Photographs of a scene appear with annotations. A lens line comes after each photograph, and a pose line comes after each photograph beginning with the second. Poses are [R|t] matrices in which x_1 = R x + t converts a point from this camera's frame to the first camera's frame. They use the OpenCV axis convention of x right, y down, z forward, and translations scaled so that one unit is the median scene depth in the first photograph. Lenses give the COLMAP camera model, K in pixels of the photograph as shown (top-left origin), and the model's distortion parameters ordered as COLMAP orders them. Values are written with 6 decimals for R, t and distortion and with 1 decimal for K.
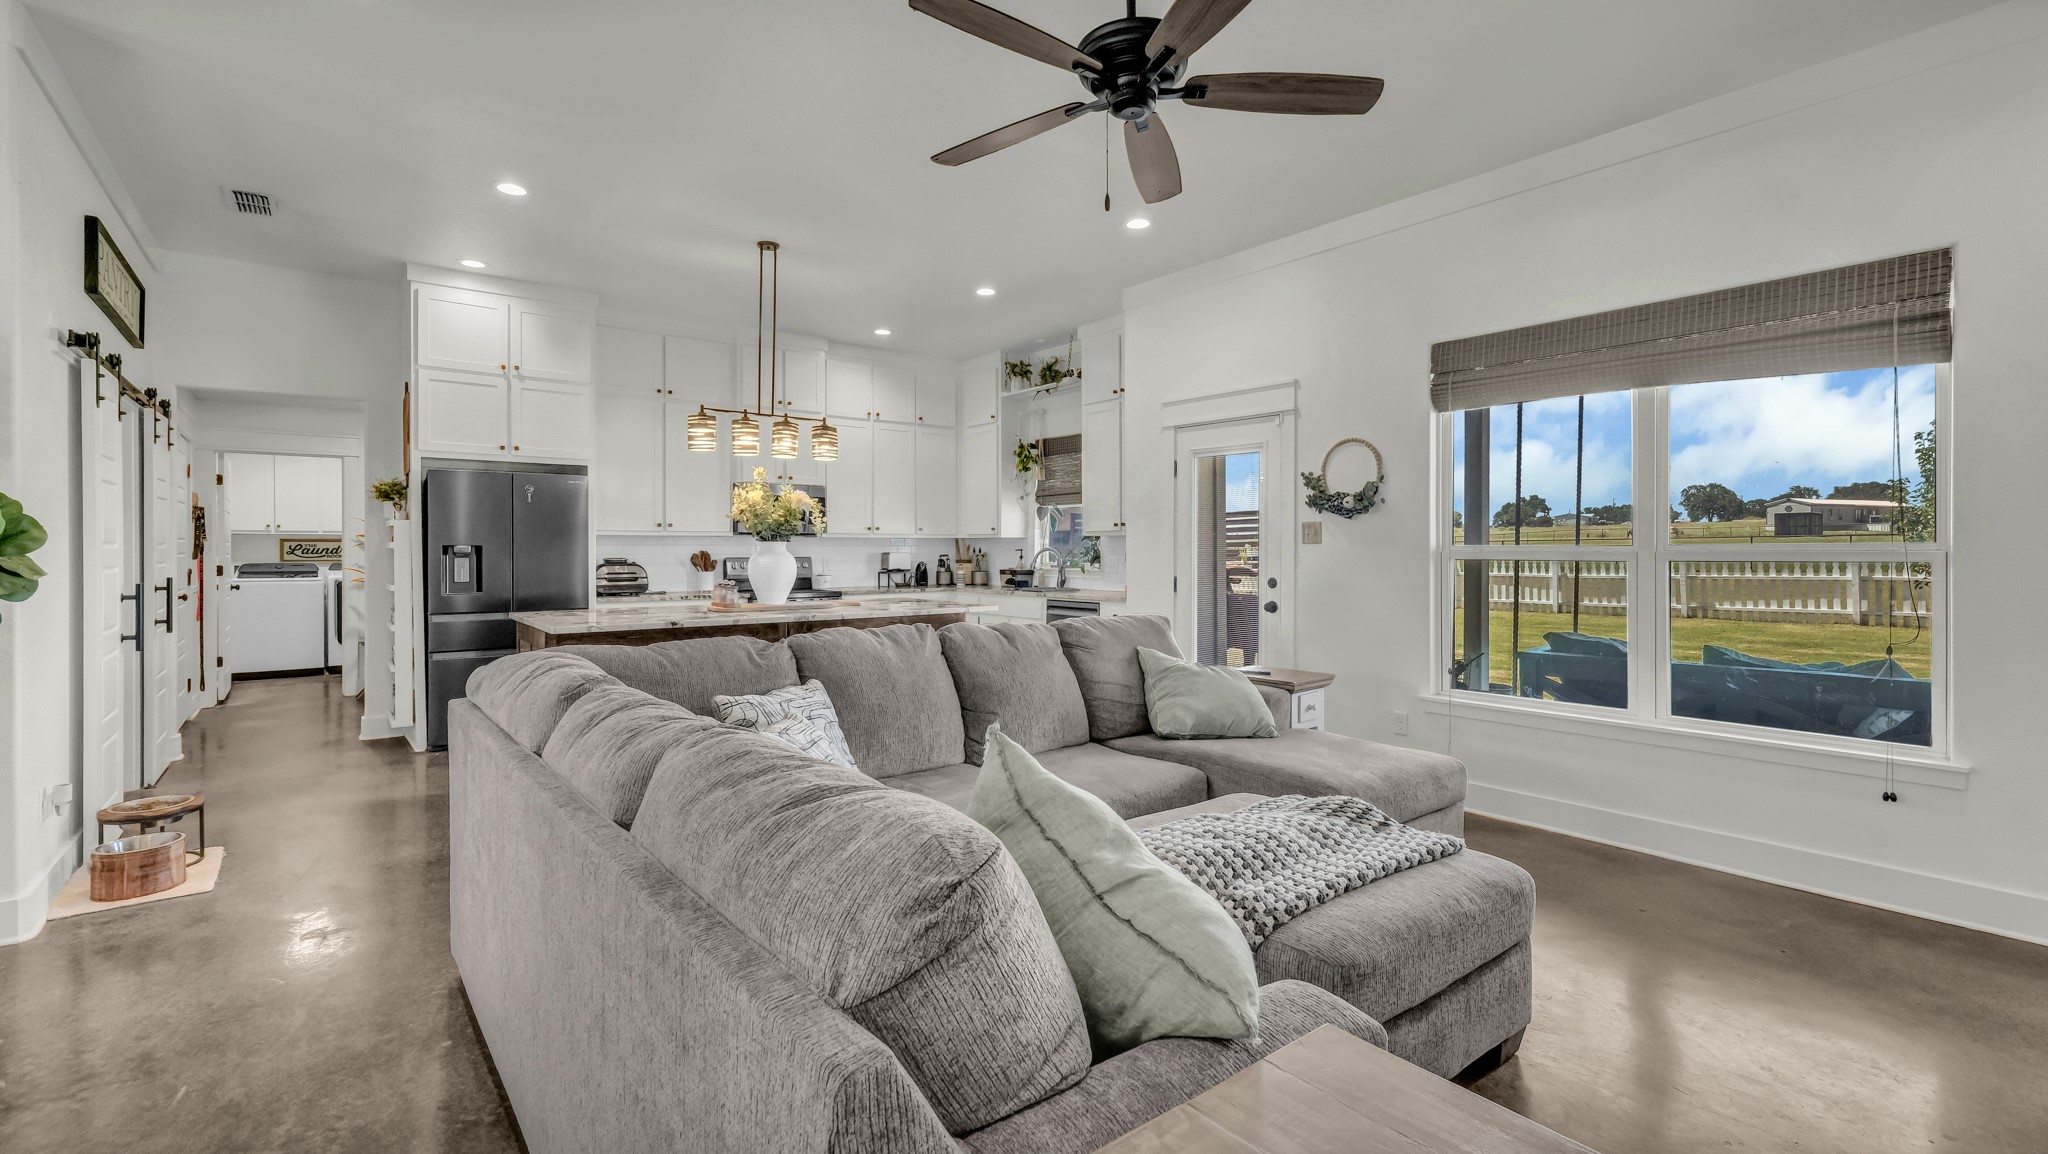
lens RADIAL K [[913.3, 0, 1045.1], [0, 913.3, 564.5], [0, 0, 1]] dist [0.011215, -0.000227]
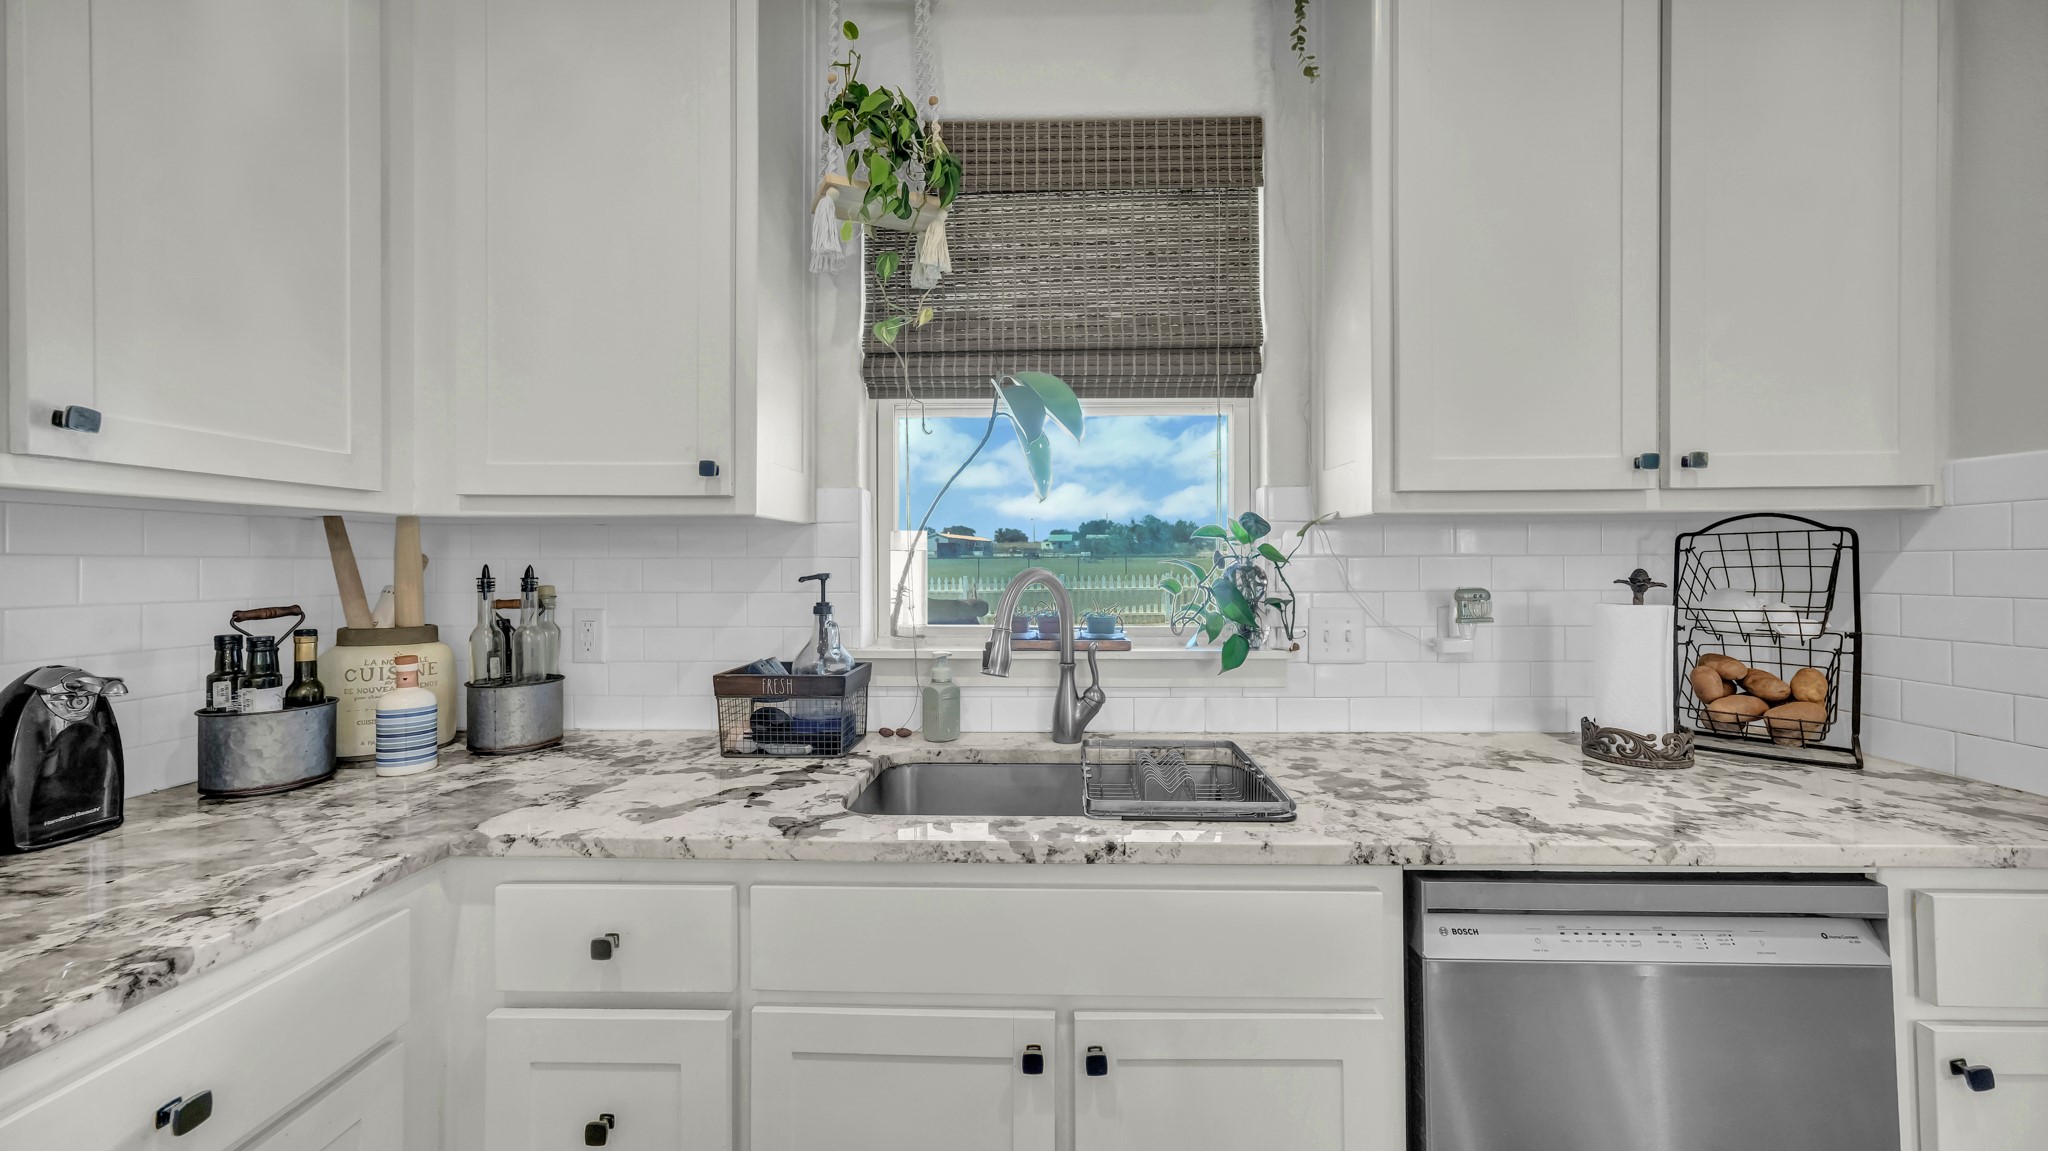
lens RADIAL K [[731.3, 0, 1022.8], [0, 731.3, 572.9], [0, 0, 1]] dist [0.000808, 0.000065]
pose [[0.678454, -0.006702, 0.734612, -0.139924], [0.012146, 0.999924, -0.002095, -0.019057], [-0.734542, 0.010344, 0.678484, 0.975760]]
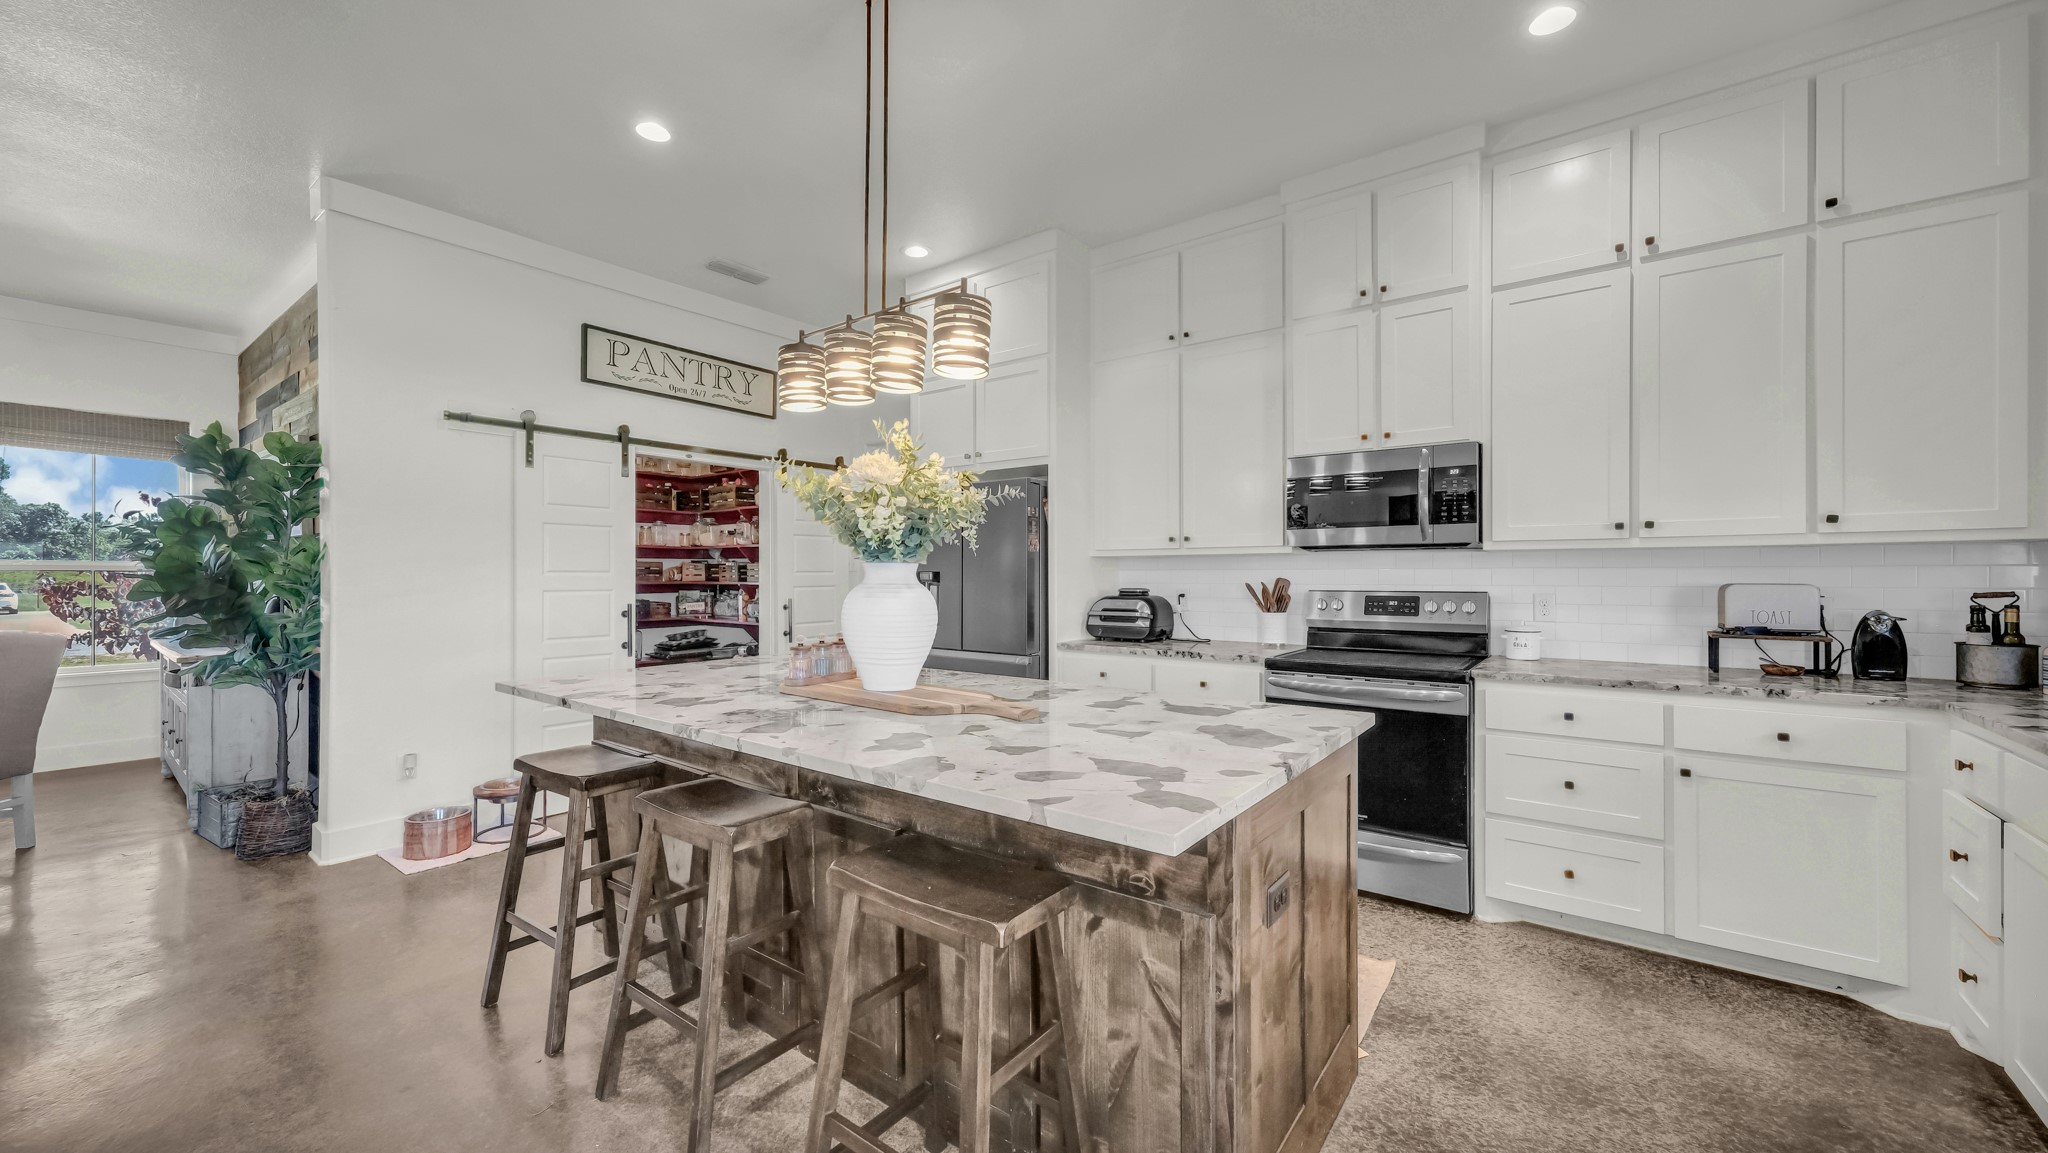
lens RADIAL K [[764.1, 0, 1021.3], [0, 764.1, 576.3], [0, 0, 1]] dist [0.000370, 0.000280]
pose [[0.234097, 0.004219, -0.972204, 0.088633], [-0.013992, 0.999902, 0.000970, -0.014842], [0.972113, 0.013376, 0.234133, 0.731077]]
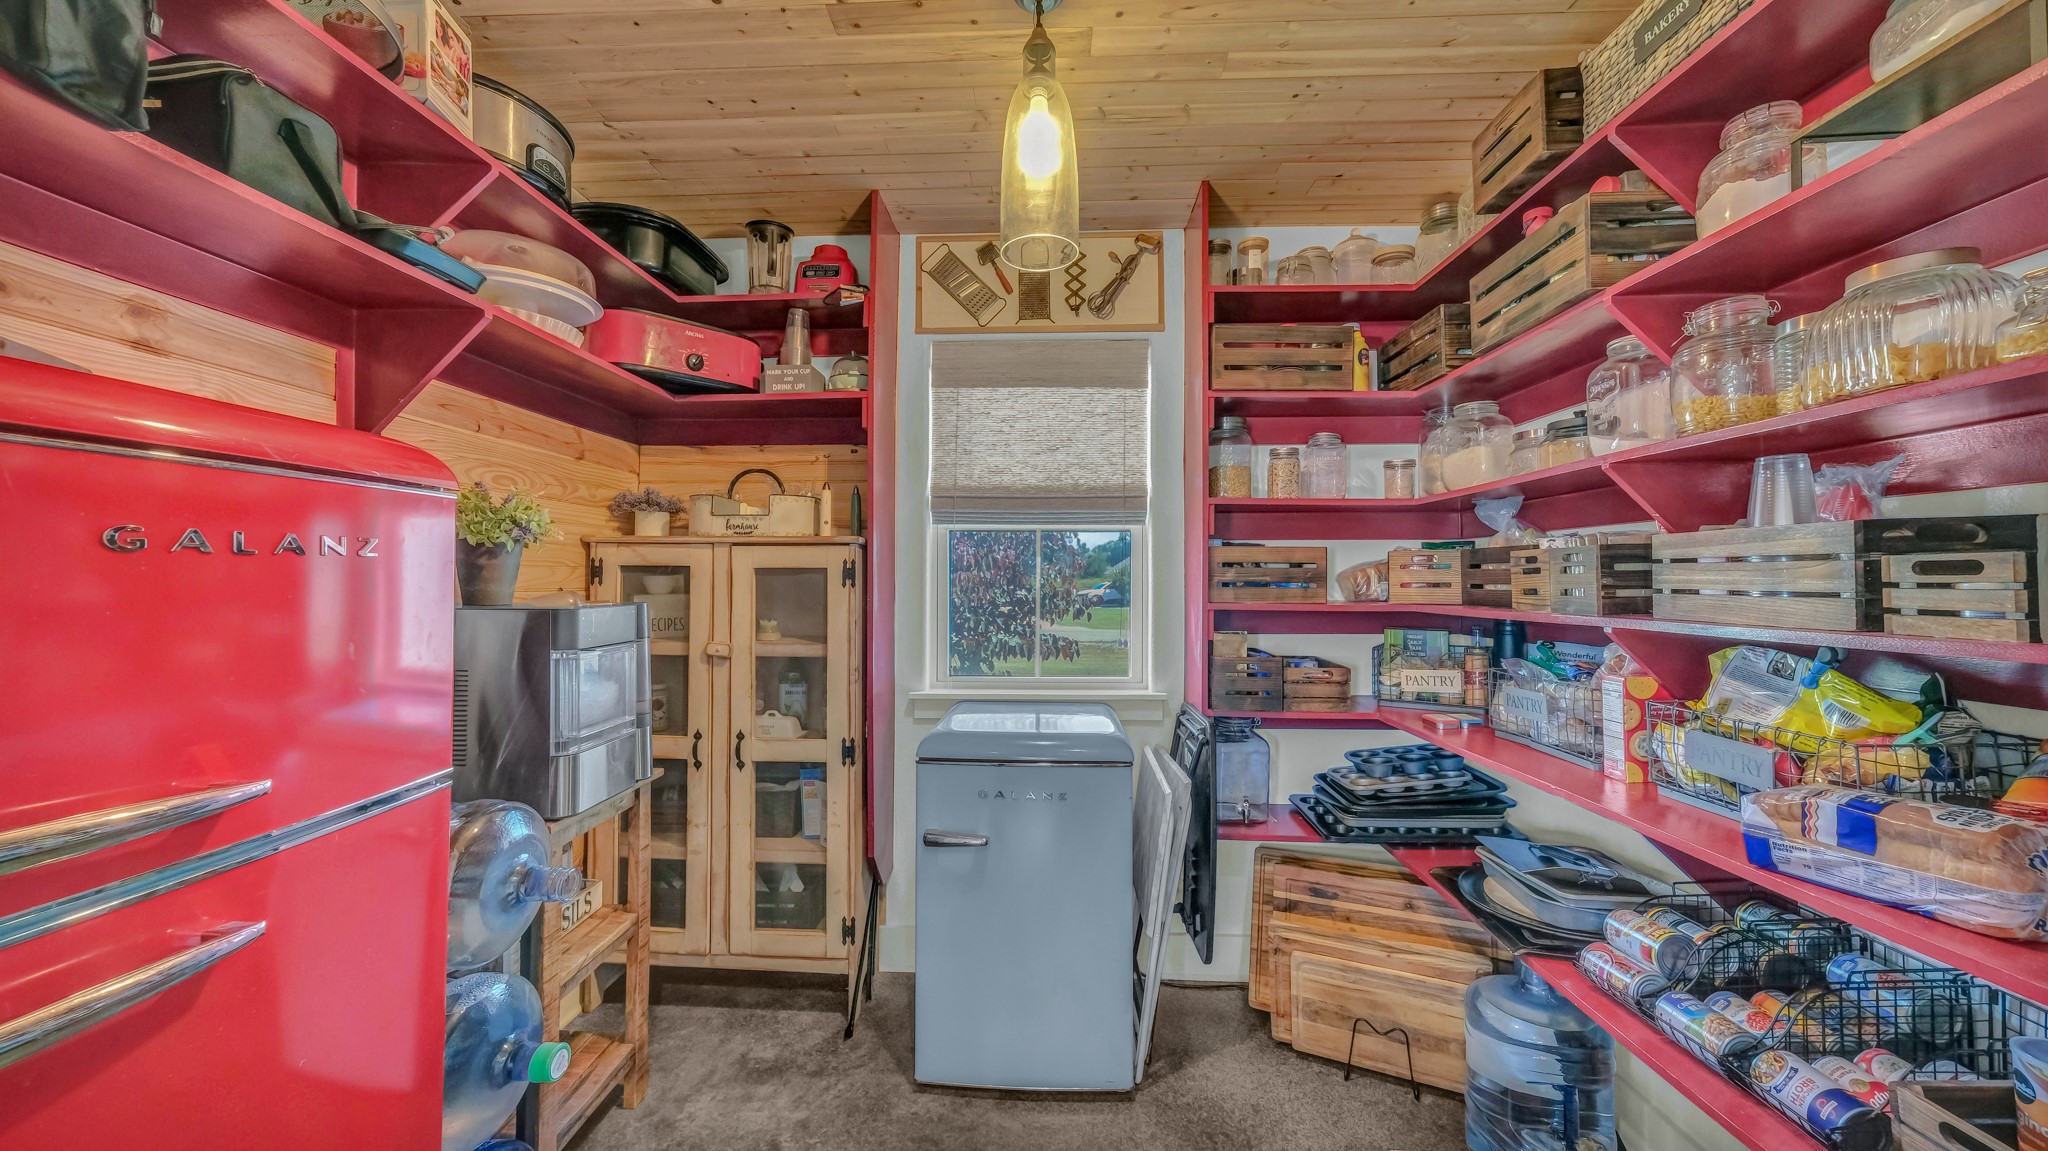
lens RADIAL K [[731.3, 0, 1022.8], [0, 731.3, 572.9], [0, 0, 1]] dist [0.000808, 0.000065]
pose [[-0.666944, -0.008160, -0.745063, -0.587267], [-0.013209, 0.999912, 0.000873, -0.013002], [0.744990, 0.010424, -0.666994, 0.635645]]
